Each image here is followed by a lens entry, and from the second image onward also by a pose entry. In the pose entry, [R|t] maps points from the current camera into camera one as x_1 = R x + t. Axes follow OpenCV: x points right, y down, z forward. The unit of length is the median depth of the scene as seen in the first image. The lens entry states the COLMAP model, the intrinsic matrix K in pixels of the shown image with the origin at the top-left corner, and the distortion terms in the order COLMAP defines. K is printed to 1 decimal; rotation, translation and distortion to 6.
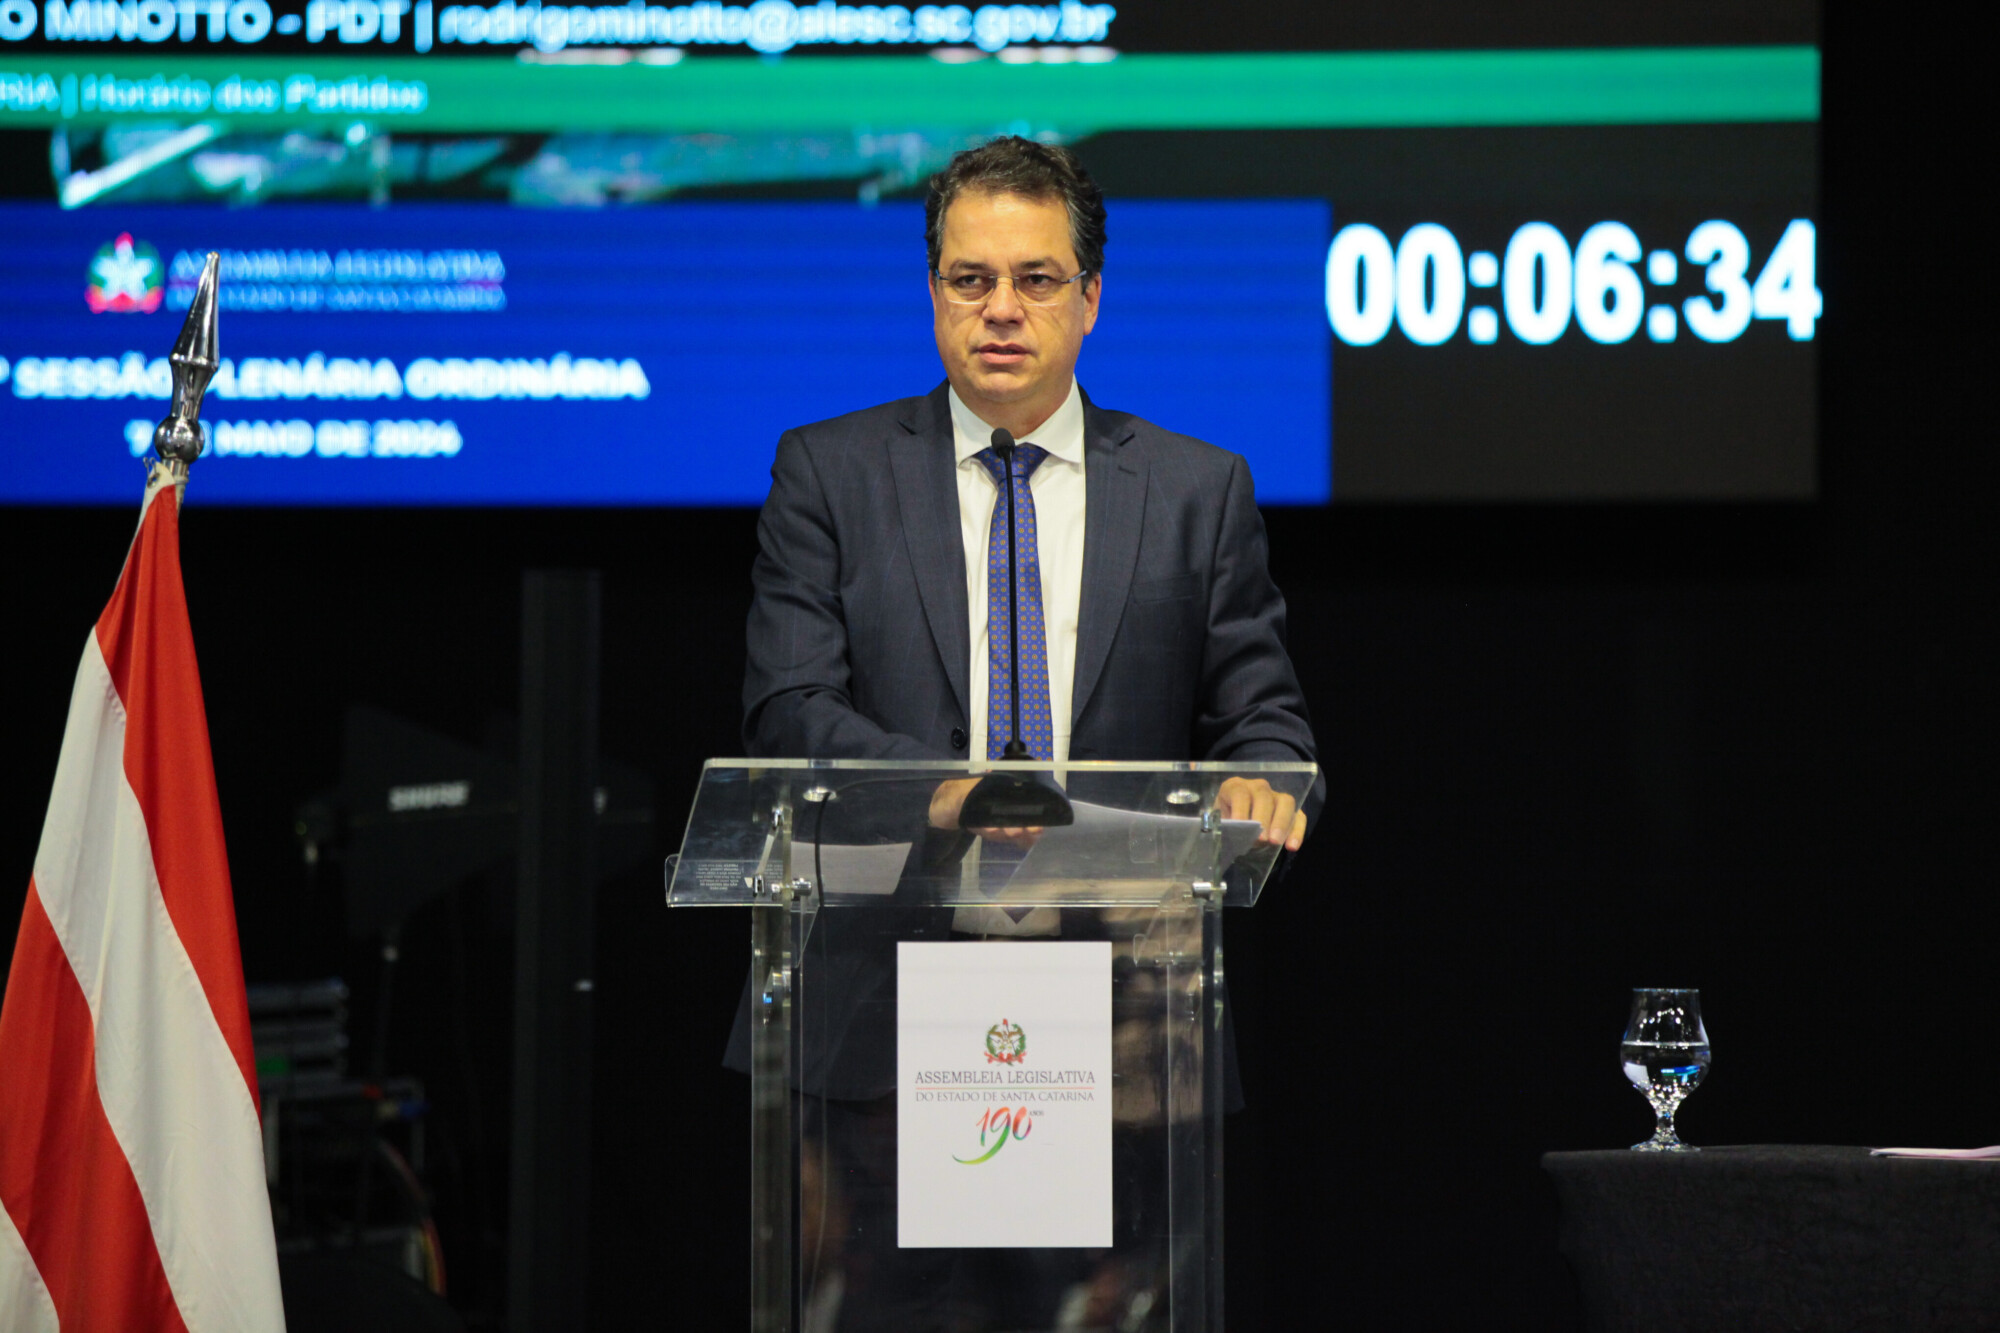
lens RADIAL K [[10969.8, 0, 1004.2], [0, 10969.8, 655.9], [0, 0, 1]] dist [1.854016, 0.000000]
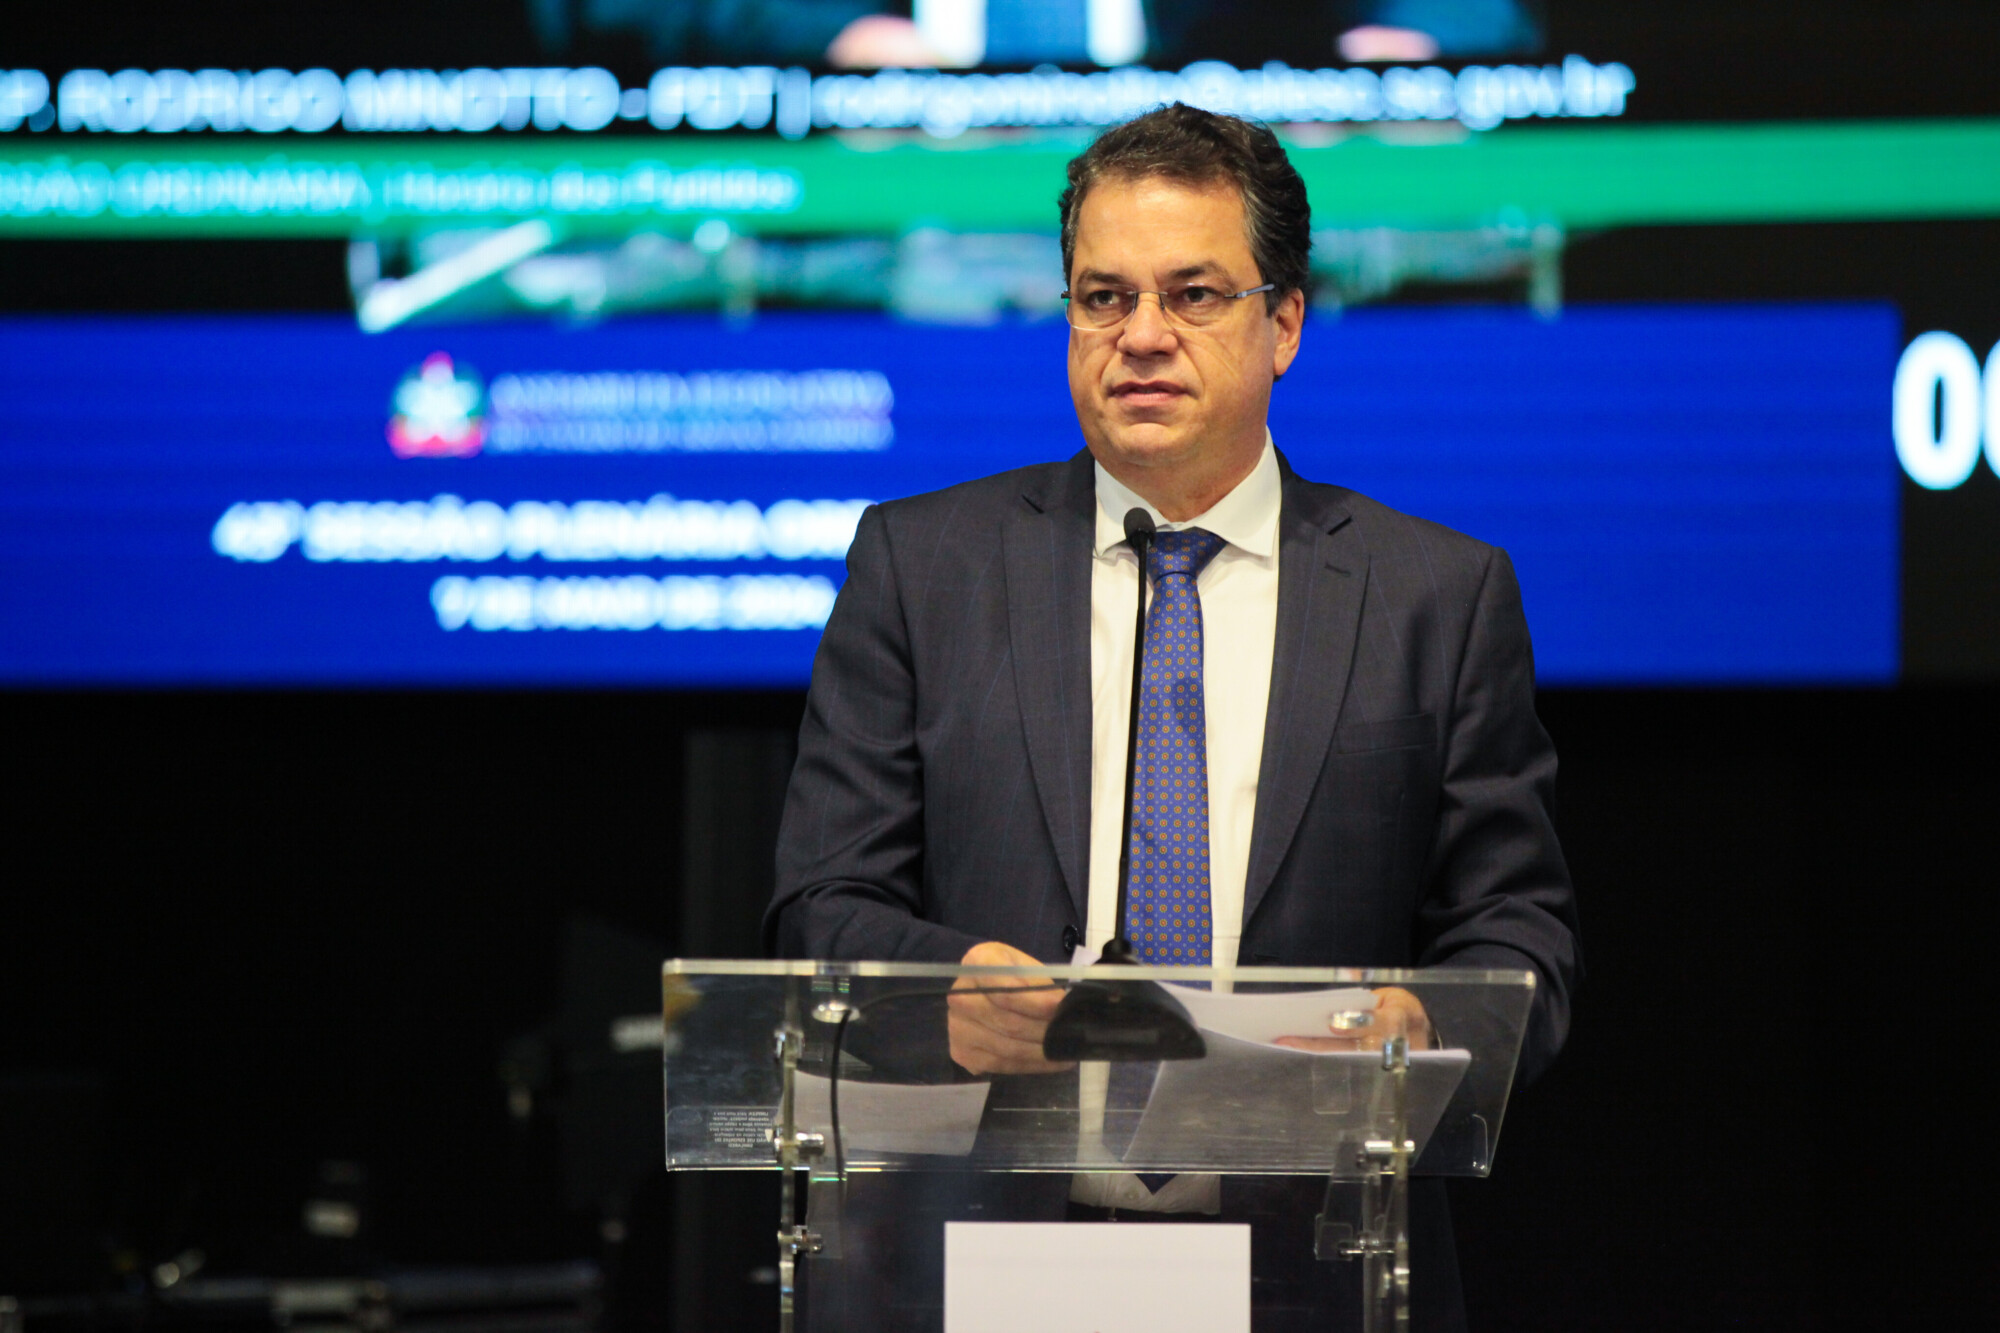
lens RADIAL K [[10969.8, 0, 1006.0], [0, 10969.8, 655.2], [0, 0, 1]] dist [1.854016, 0.000000]
pose [[0.996437, 0.002847, -0.084288, 0.050799], [-0.004947, 0.999682, -0.024719, 0.006838], [0.084191, 0.025048, 0.996135, 0.283981]]
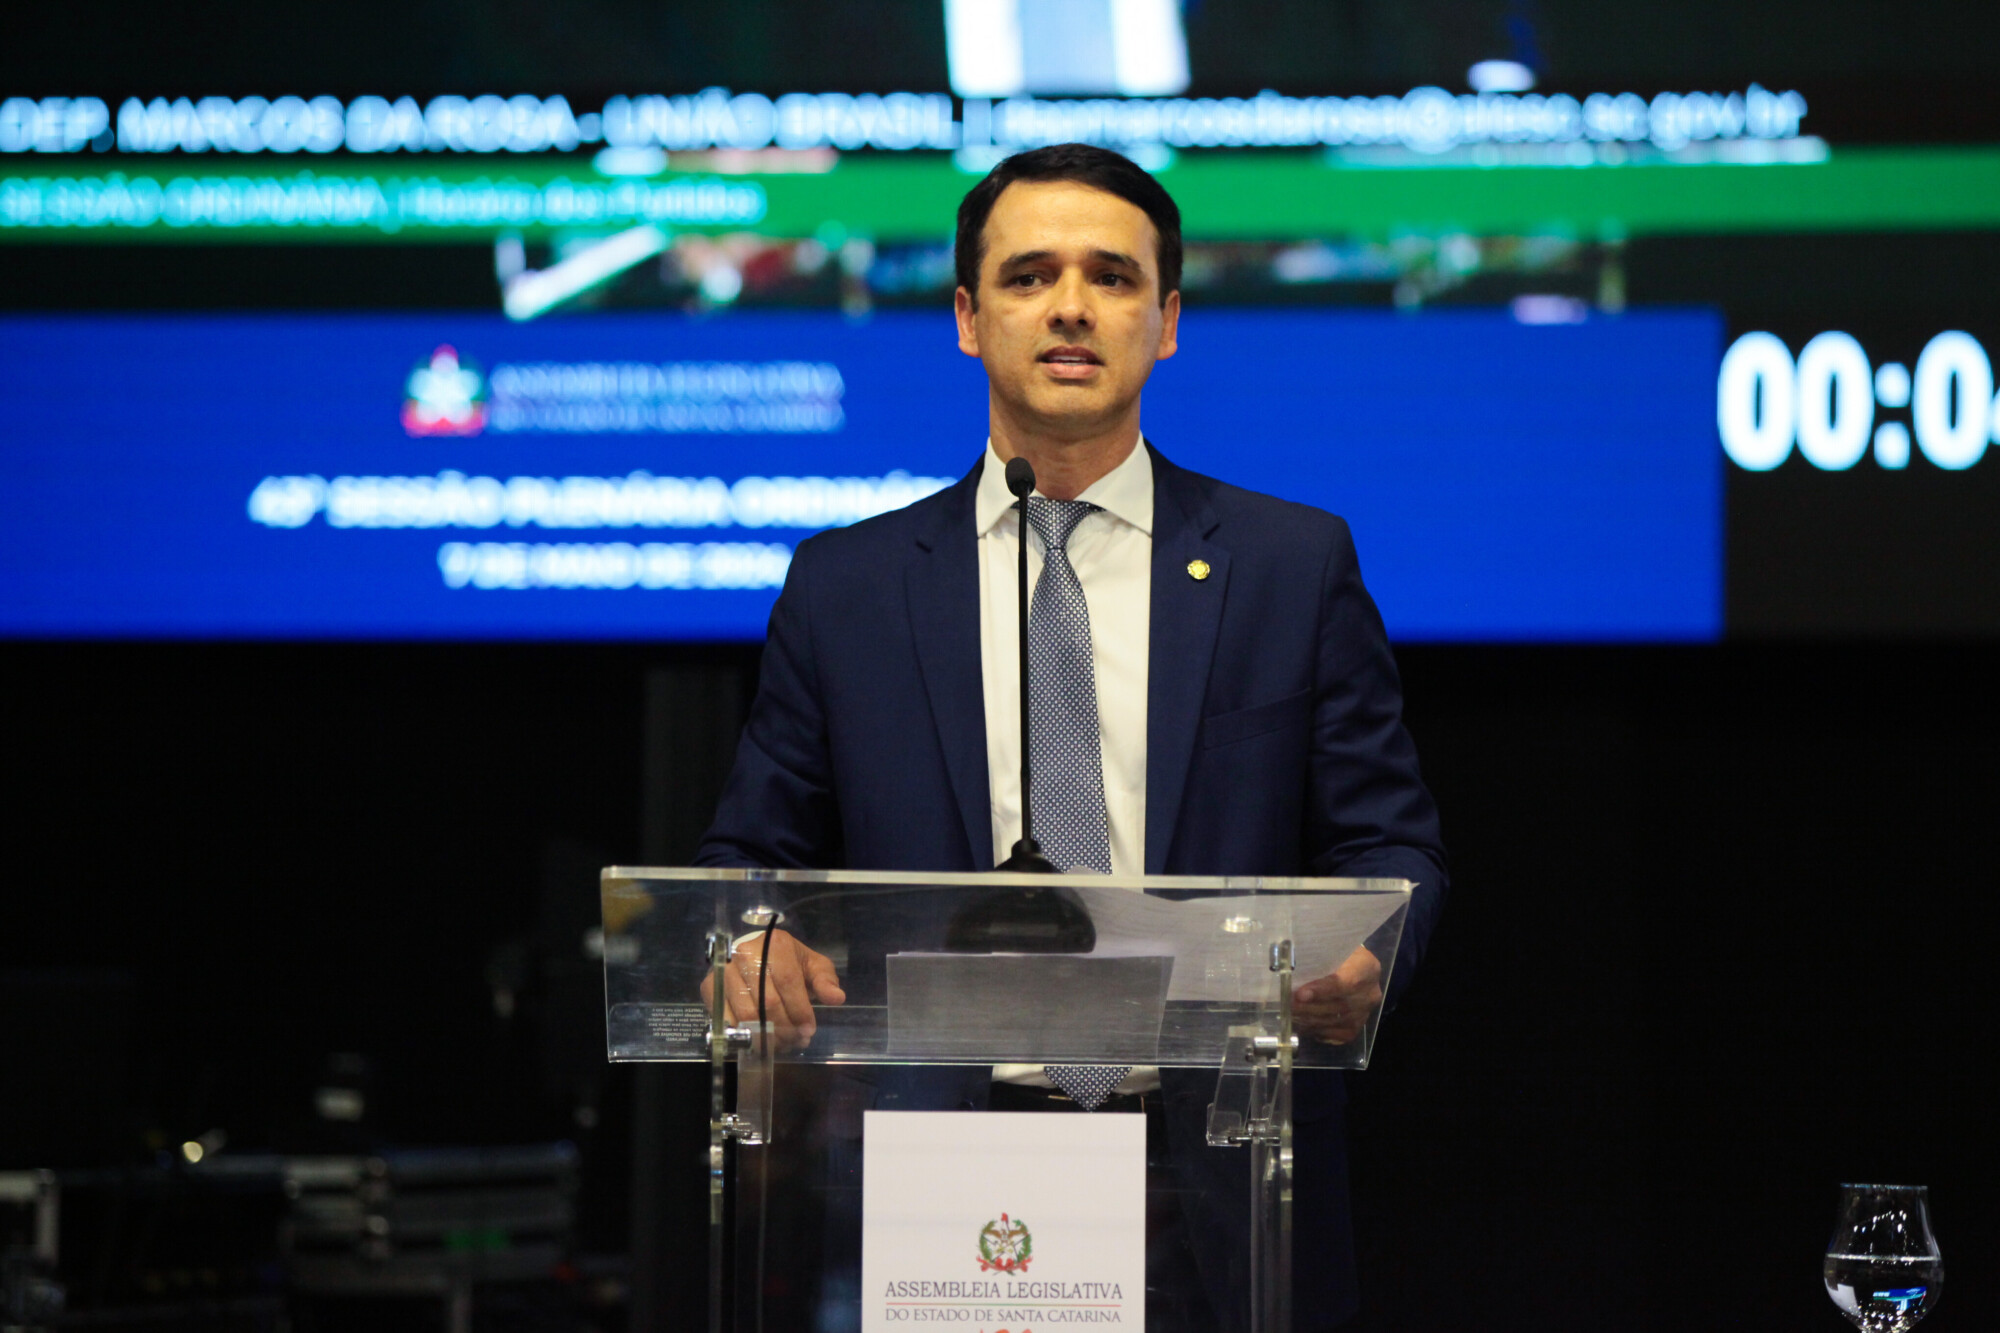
lens RADIAL K [[9201.6, 0, 991.0], [0, 9201.6, 680.7], [0, 0, 1]] dist [1.091529, 0.000000]
pose [[0.996710, 0.006869, -0.080758, 0.048062], [-0.008482, 0.999771, -0.019643, 0.008203], [0.080605, 0.020263, 0.996540, 0.341602]]
